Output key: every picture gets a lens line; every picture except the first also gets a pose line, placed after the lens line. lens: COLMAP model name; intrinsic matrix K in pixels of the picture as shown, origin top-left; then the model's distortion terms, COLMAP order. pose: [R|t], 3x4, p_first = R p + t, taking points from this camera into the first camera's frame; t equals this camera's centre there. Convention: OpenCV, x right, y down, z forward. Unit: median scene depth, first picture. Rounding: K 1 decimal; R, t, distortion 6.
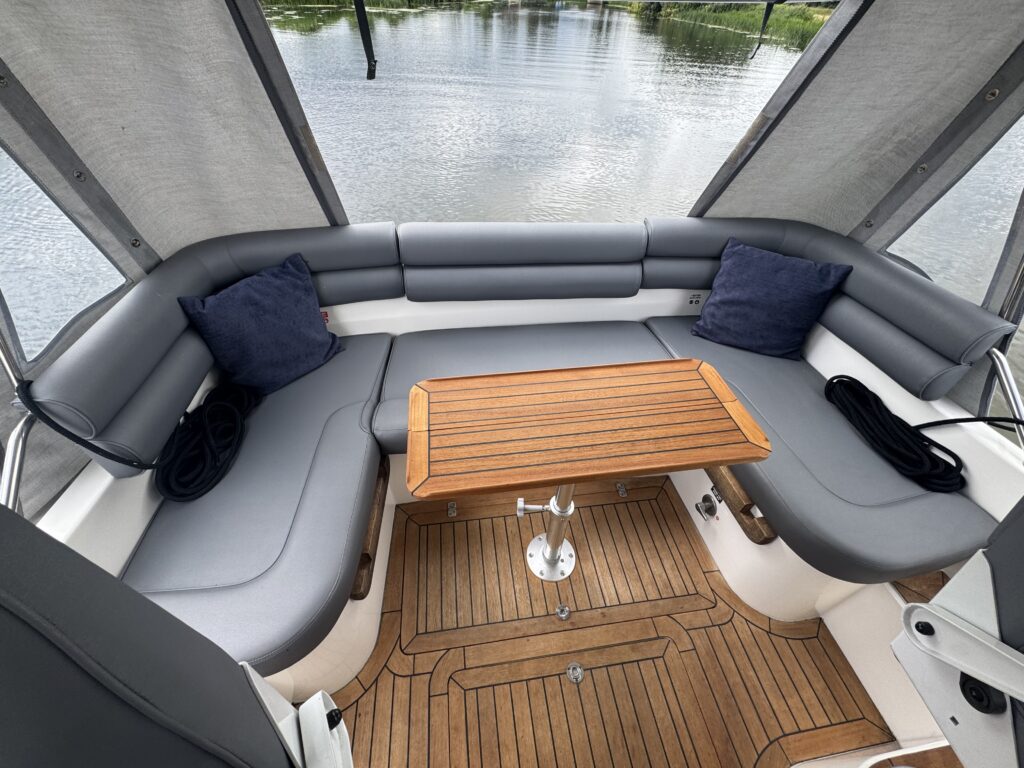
lens RADIAL K [[403.7, 0, 513.9], [0, 403.7, 380.4], [0, 0, 1]] dist [-0.010711, 0.001682]
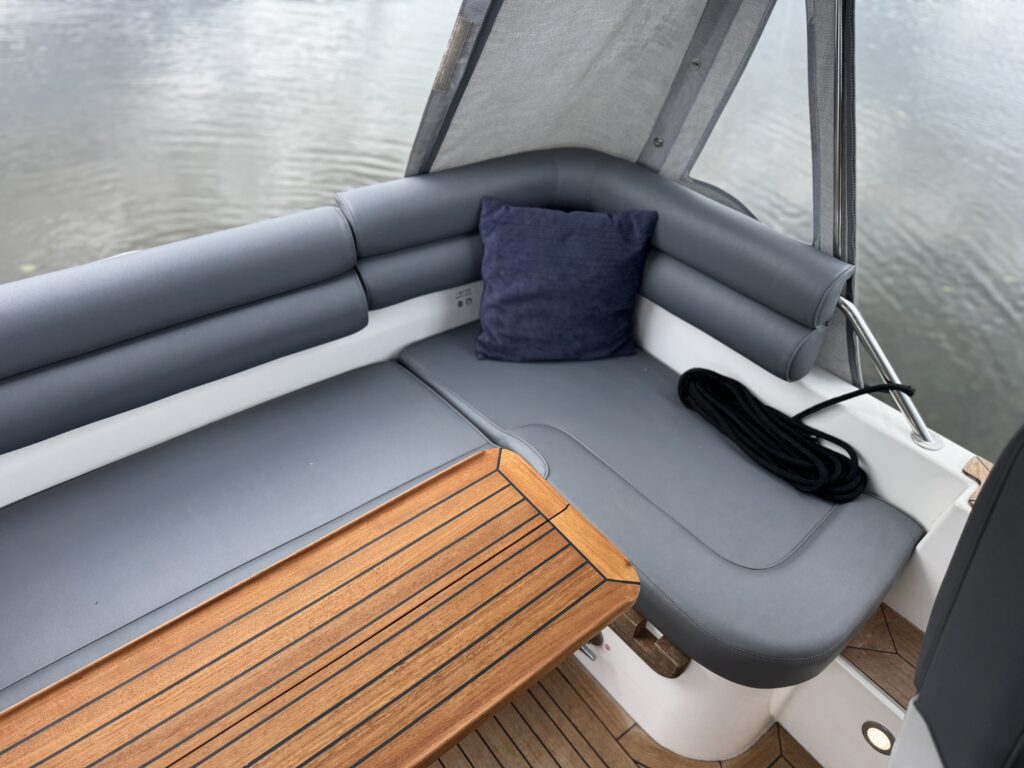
lens RADIAL K [[707.2, 0, 514.0], [0, 707.2, 380.4], [0, 0, 1]] dist [0.040733, -0.057808]
pose [[0.865845, -0.316386, 0.387573, 0.095787], [0.316507, 0.946331, 0.065431, -0.179077], [-0.387473, 0.066016, 0.919514, 0.024521]]
